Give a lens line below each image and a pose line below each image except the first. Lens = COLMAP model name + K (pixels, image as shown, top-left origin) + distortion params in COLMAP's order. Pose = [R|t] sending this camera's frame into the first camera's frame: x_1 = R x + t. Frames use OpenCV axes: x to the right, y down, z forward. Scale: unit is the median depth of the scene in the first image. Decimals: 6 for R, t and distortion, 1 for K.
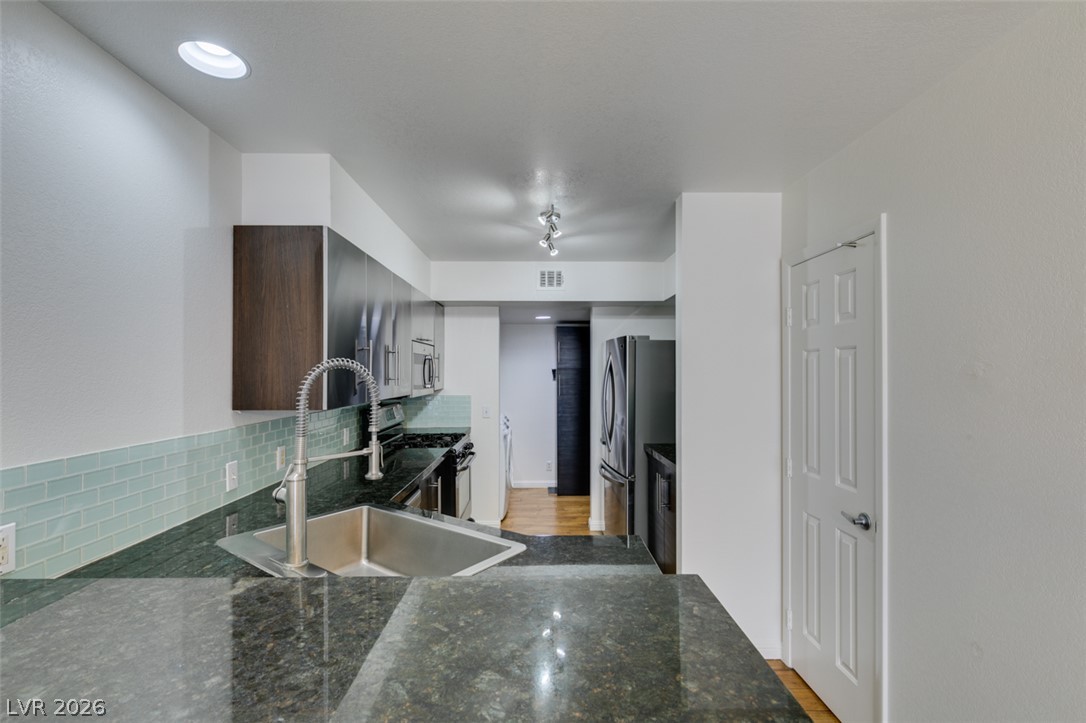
lens RADIAL K [[486.7, 0, 543.7], [0, 486.7, 365.7], [0, 0, 1]] dist [0.003572, -0.002448]
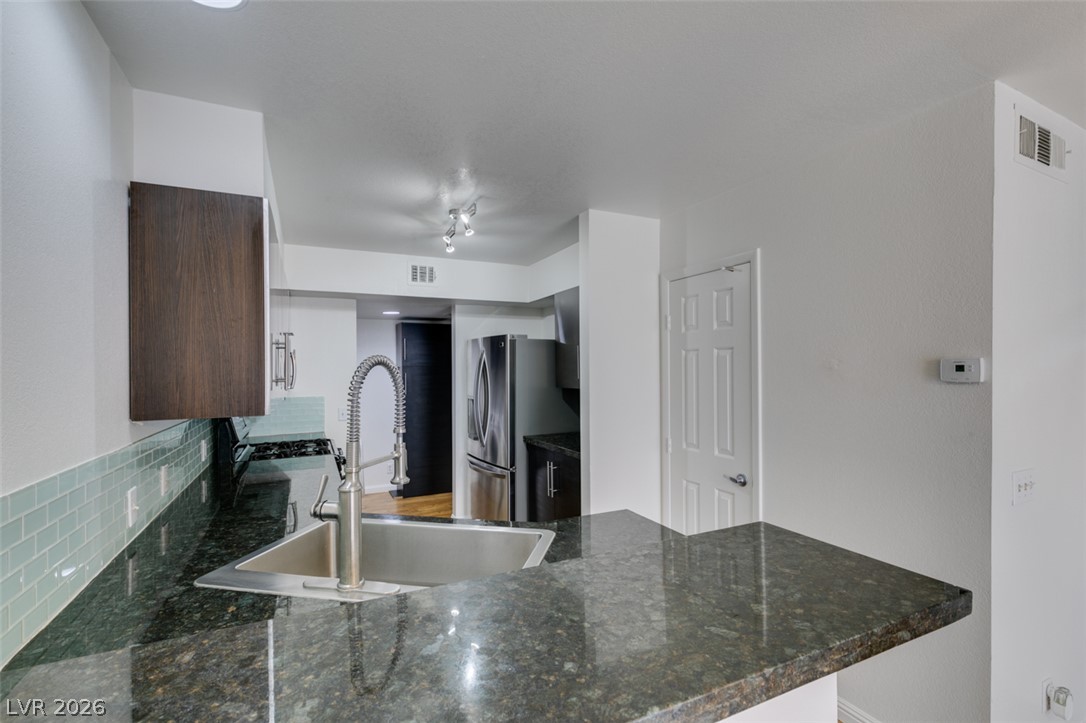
lens RADIAL K [[486.7, 0, 541.4], [0, 486.7, 364.9], [0, 0, 1]] dist [0.003572, -0.002448]
pose [[0.908415, -0.004381, 0.418046, -0.309021], [0.003048, 0.999988, 0.003858, 0.001076], [-0.418058, -0.002230, 0.908418, 0.024010]]
